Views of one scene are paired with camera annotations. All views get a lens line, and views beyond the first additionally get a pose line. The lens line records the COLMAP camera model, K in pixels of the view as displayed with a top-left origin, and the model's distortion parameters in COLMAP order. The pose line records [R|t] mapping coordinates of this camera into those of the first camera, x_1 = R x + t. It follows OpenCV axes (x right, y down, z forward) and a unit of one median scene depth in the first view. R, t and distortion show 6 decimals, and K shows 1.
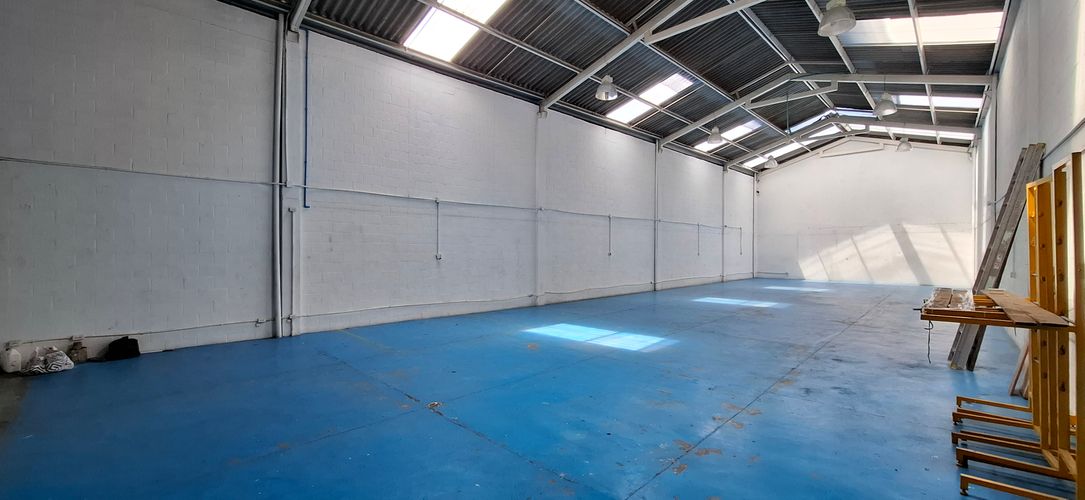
lens RADIAL K [[432.7, 0, 550.8], [0, 432.7, 247.6], [0, 0, 1]] dist [-0.003527, -0.000057]
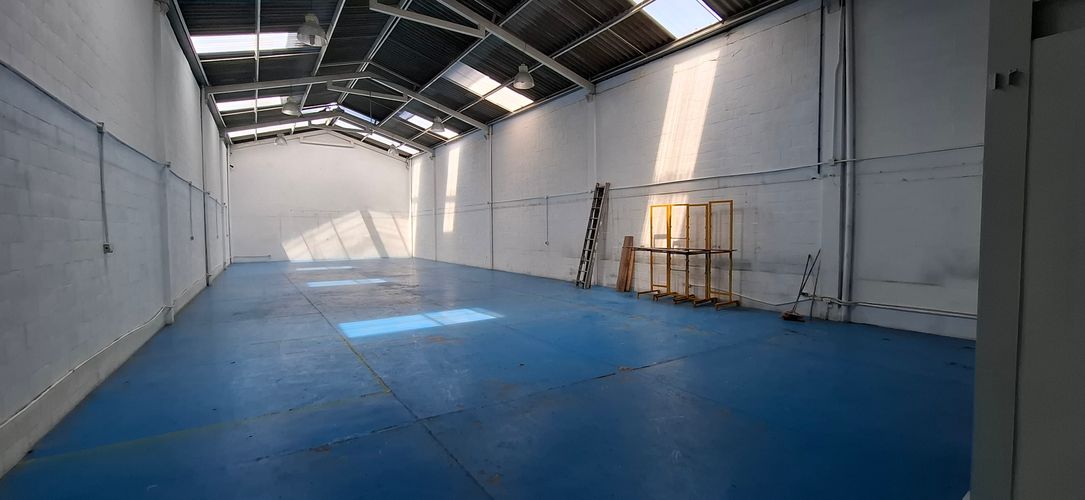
lens RADIAL K [[439.5, 0, 545.7], [0, 439.5, 250.4], [0, 0, 1]] dist [-0.000388, 0.000364]
pose [[0.221422, -0.045251, 0.974128, -0.354296], [-0.000001, 0.998923, 0.046403, 0.001560], [-0.975178, -0.010275, 0.221184, 0.234922]]
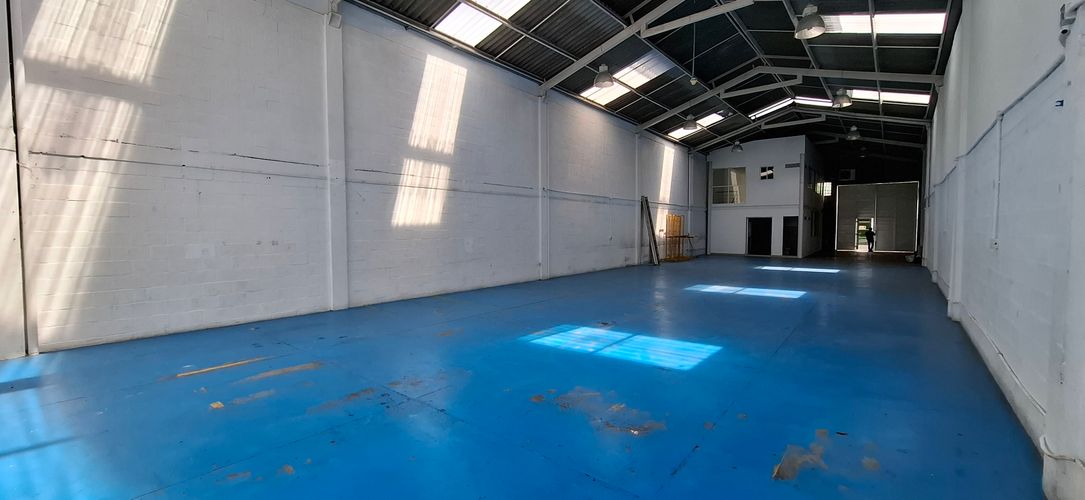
lens RADIAL K [[436.4, 0, 547.9], [0, 436.4, 251.7], [0, 0, 1]] dist [-0.008261, 0.000153]
pose [[-0.996188, 0.008634, -0.086801, 0.652813], [0.004802, 0.999008, 0.044269, 0.013908], [0.087097, 0.043684, -0.995242, 1.324290]]
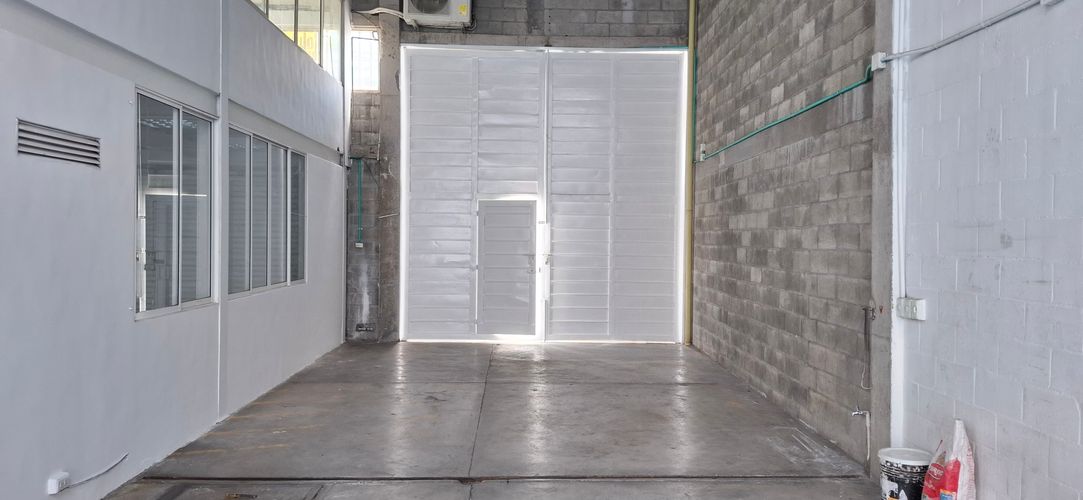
lens RADIAL K [[738.0, 0, 555.8], [0, 738.0, 251.9], [0, 0, 1]] dist [0.121413, -0.126791]
pose [[-0.693625, 0.006772, -0.720304, -0.219604], [-0.007571, 0.999832, 0.016690, 0.002031], [0.720296, 0.017030, -0.693458, 0.303707]]
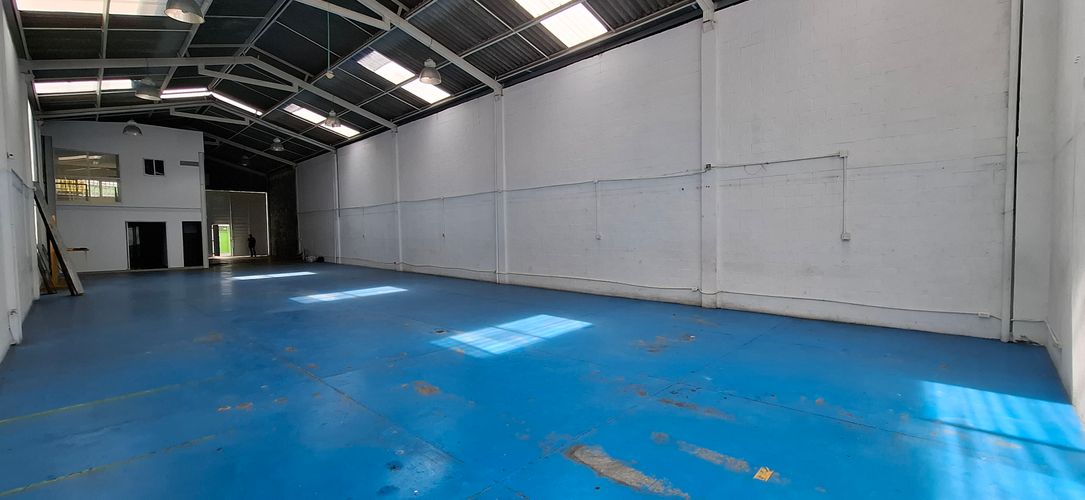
lens RADIAL K [[436.4, 0, 547.9], [0, 436.4, 251.7], [0, 0, 1]] dist [-0.008261, 0.000153]
pose [[0.007867, 0.048667, -0.998784, 0.952126], [0.019274, 0.998622, 0.048811, 0.010844], [0.999783, -0.019634, 0.006919, 1.018643]]
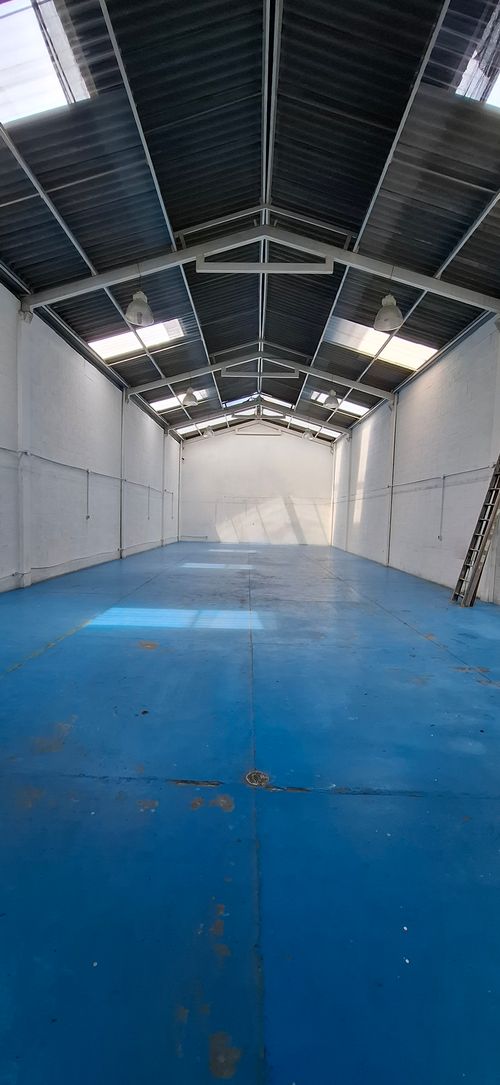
lens RADIAL K [[436.4, 0, 247.6], [0, 436.4, 550.6], [0, 0, 1]] dist [-0.008261, 0.000153]
pose [[0.735167, -0.033873, 0.677039, -0.168172], [-0.028253, 0.996352, 0.080527, 0.002208], [-0.677297, -0.078329, 0.731528, 0.149651]]
